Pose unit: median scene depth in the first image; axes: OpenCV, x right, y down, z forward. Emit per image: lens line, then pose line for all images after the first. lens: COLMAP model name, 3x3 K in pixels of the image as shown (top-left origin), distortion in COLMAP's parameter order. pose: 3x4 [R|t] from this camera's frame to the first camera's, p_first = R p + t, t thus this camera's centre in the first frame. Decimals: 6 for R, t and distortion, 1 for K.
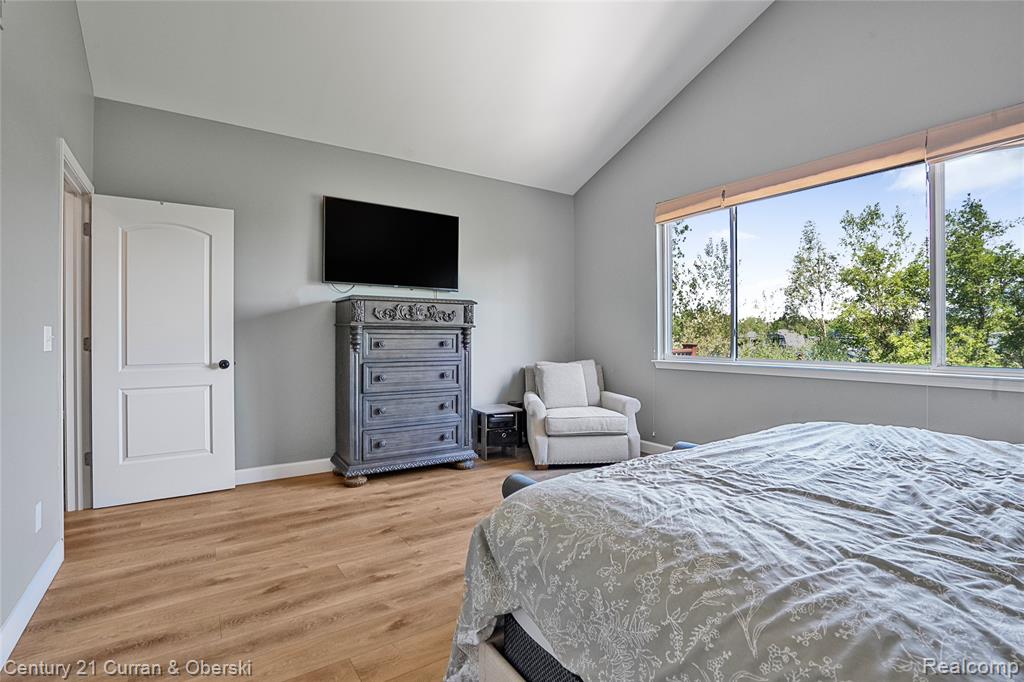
lens RADIAL K [[477.2, 0, 512.0], [0, 477.2, 341.0], [0, 0, 1]] dist [-0.061003, 0.021534]
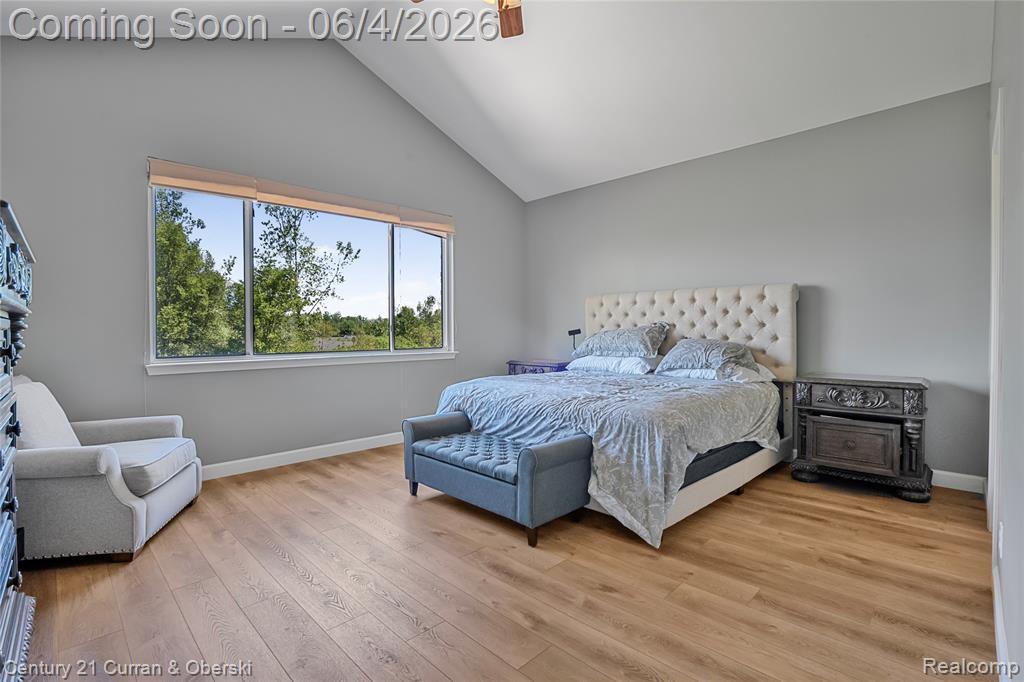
lens RADIAL K [[477.2, 0, 512.0], [0, 477.2, 341.0], [0, 0, 1]] dist [-0.061003, 0.021534]
pose [[-0.191144, -0.014560, 0.981454, -1.185206], [0.009271, 0.999819, 0.016638, -0.001543], [-0.981518, 0.012279, -0.190974, 1.314337]]
